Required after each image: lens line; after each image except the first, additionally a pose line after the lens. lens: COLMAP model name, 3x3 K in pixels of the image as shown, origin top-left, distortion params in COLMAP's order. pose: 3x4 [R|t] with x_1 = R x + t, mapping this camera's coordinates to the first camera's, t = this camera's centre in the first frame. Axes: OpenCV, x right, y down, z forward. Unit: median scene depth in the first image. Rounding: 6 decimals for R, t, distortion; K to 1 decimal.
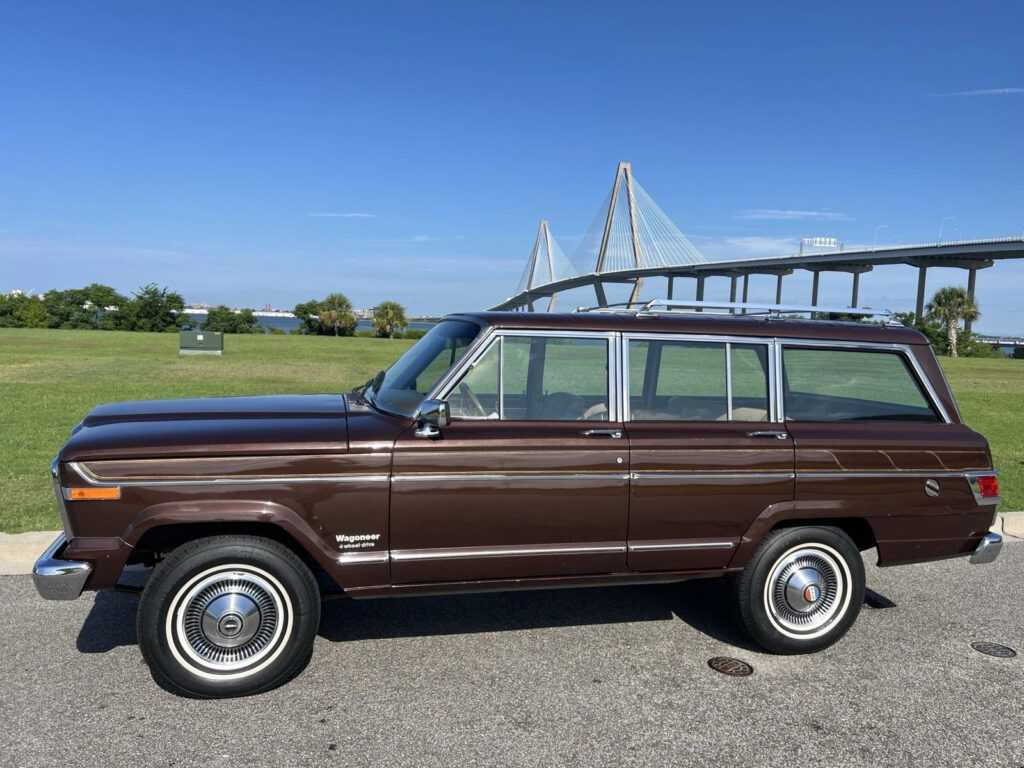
lens RADIAL K [[773.5, 0, 510.3], [0, 773.5, 391.2], [0, 0, 1]] dist [0.056921, -0.063877]
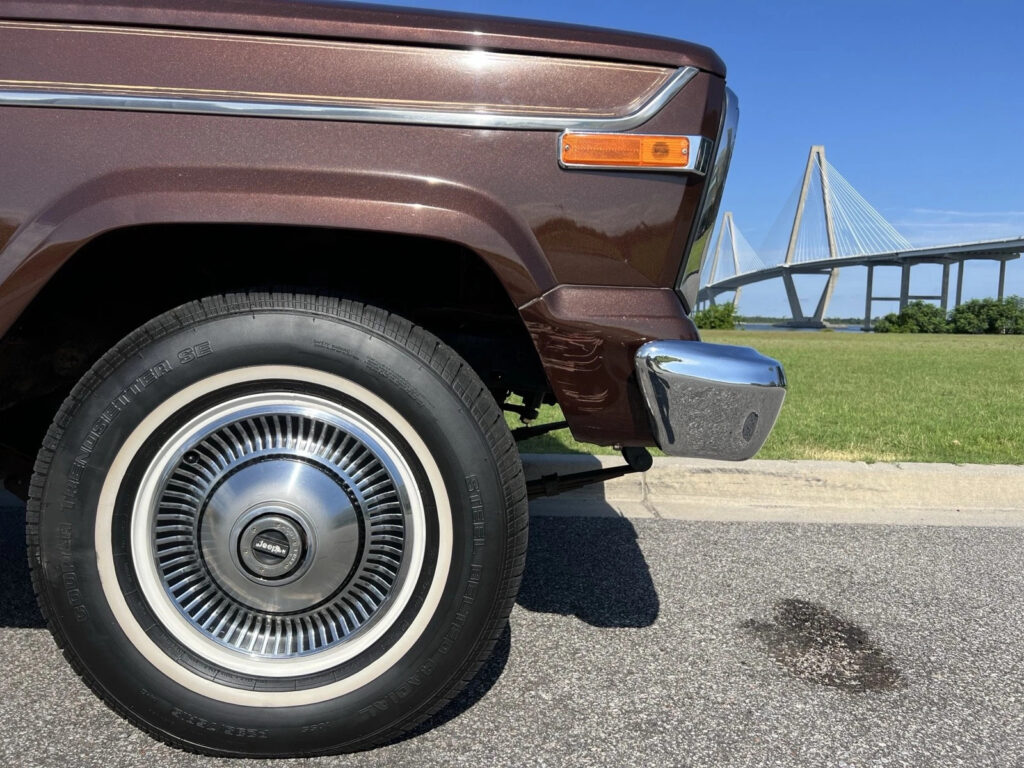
lens RADIAL K [[776.3, 0, 512.0], [0, 776.3, 384.0], [0, 0, 1]] dist [0.052882, -0.056581]
pose [[0.974302, 0.004951, -0.225191, 0.529399], [-0.006895, 0.999945, -0.007846, 0.215148], [0.225140, 0.009197, 0.974283, 0.887027]]
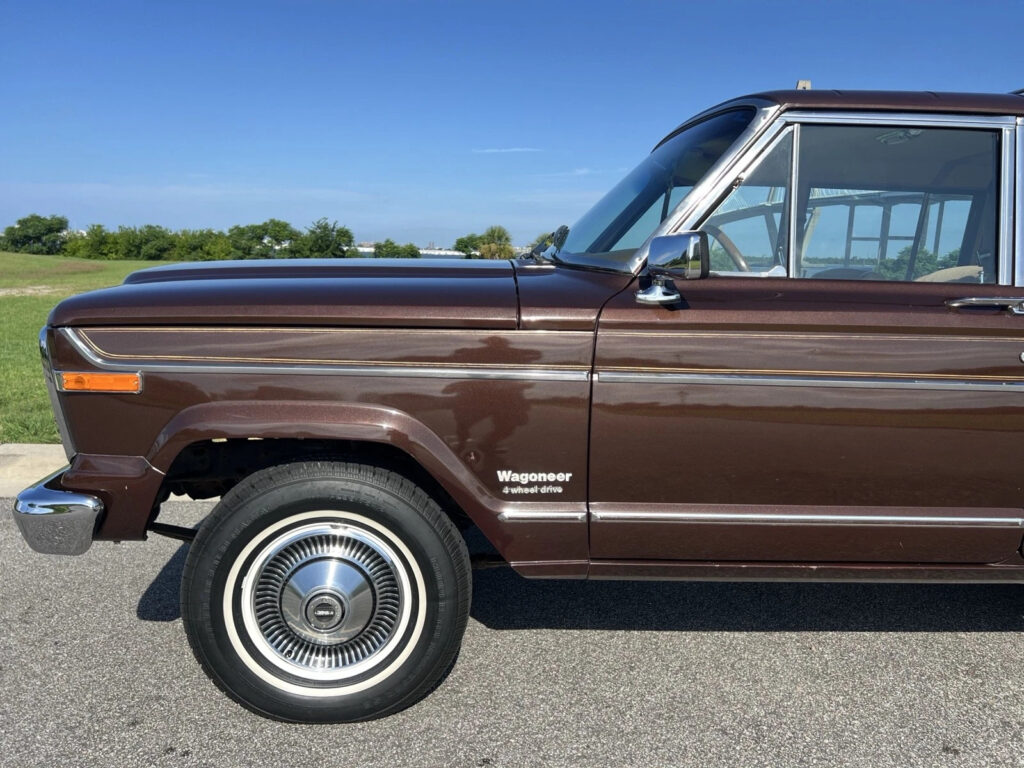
lens RADIAL K [[775.9, 0, 517.8], [0, 775.9, 386.2], [0, 0, 1]] dist [0.056689, -0.063754]
pose [[0.981698, 0.025854, -0.188679, -0.094850], [-0.011855, 0.997117, 0.074947, 0.073604], [0.190072, -0.071339, 0.979175, 0.410426]]
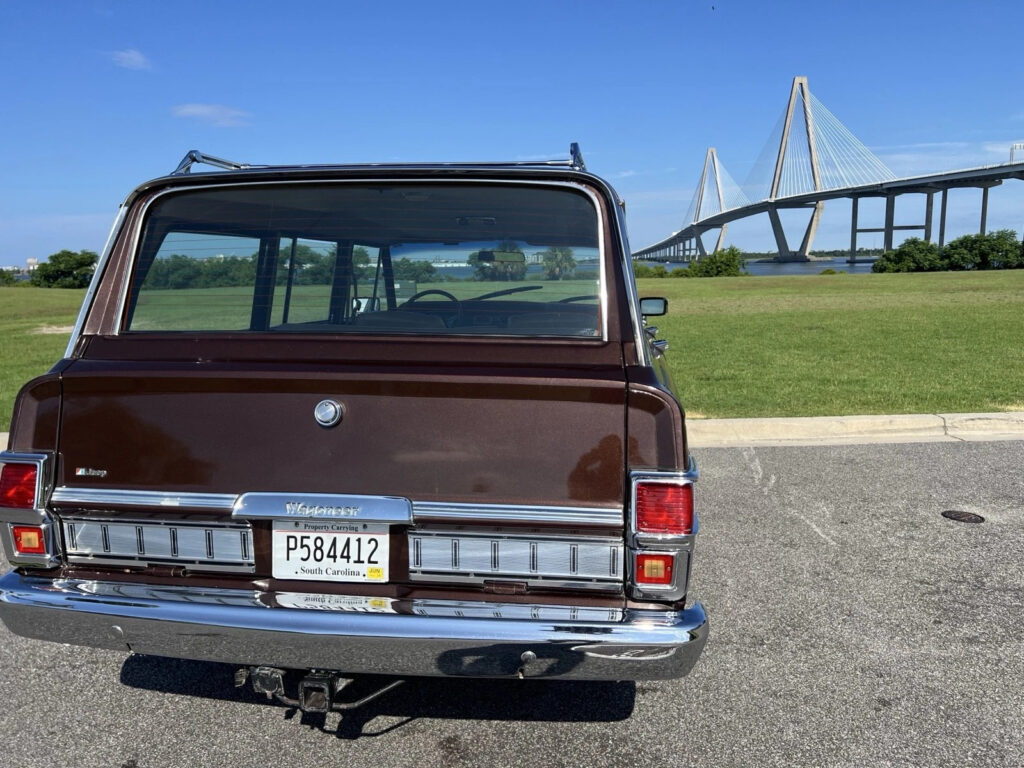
lens RADIAL K [[773.5, 0, 519.8], [0, 773.5, 384.7], [0, 0, 1]] dist [0.060705, -0.061794]
pose [[0.979158, -0.023796, -0.201699, -0.136046], [0.037160, 0.997338, 0.062732, 0.060039], [0.199670, -0.068920, 0.977436, -0.289047]]
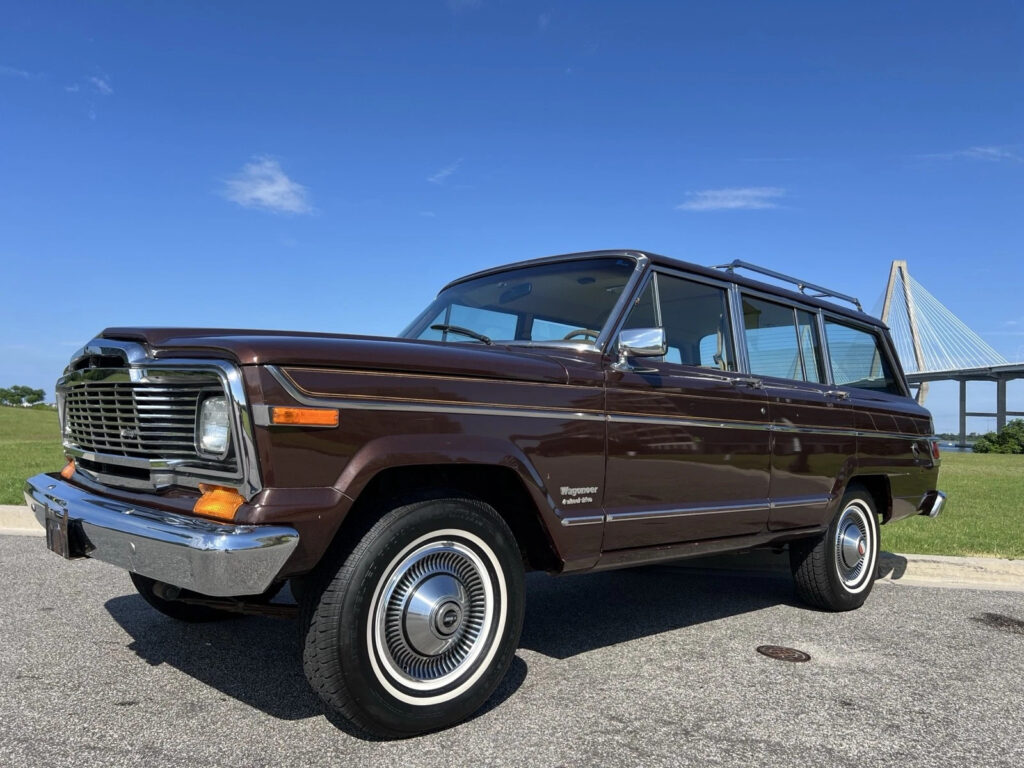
lens RADIAL K [[773.5, 0, 510.3], [0, 773.5, 391.2], [0, 0, 1]] dist [0.056921, -0.063877]
pose [[0.947822, -0.017548, -0.318315, 0.295177], [-0.027870, 0.990100, -0.137570, 0.207727], [0.317578, 0.139263, 0.937950, 0.069205]]
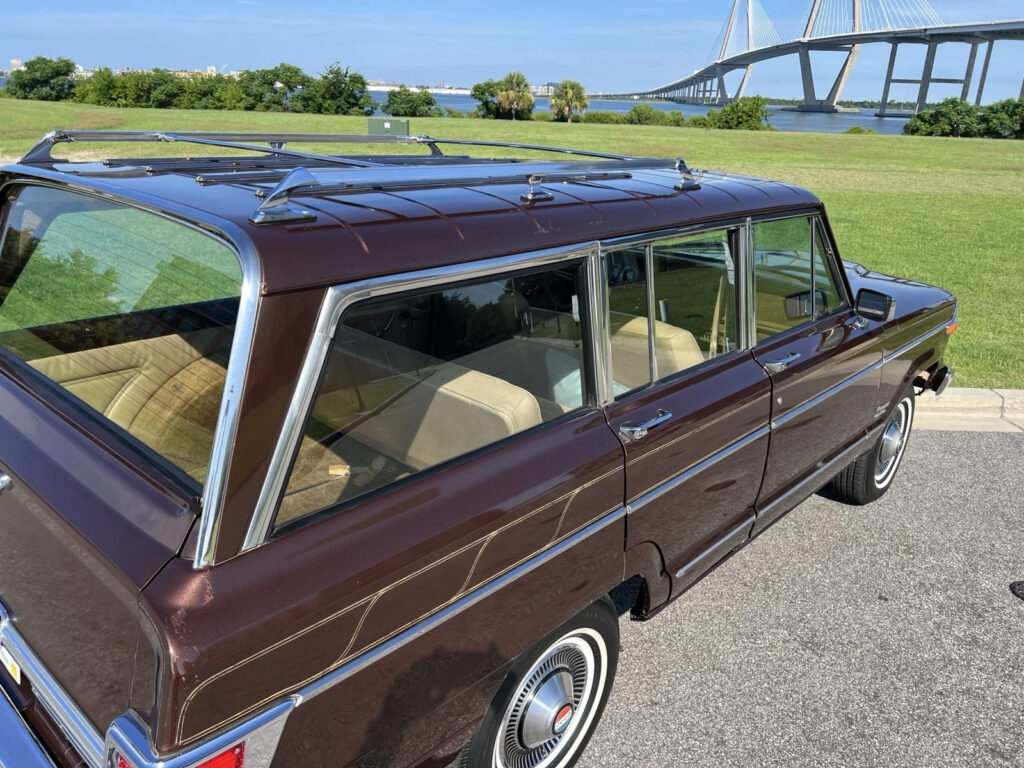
lens RADIAL K [[773.5, 0, 510.3], [0, 773.5, 391.2], [0, 0, 1]] dist [0.056921, -0.063877]
pose [[0.976151, 0.077419, -0.202821, -0.153257], [-0.020823, 0.963333, 0.267498, -0.106170], [0.216094, -0.256895, 0.941970, 0.090800]]
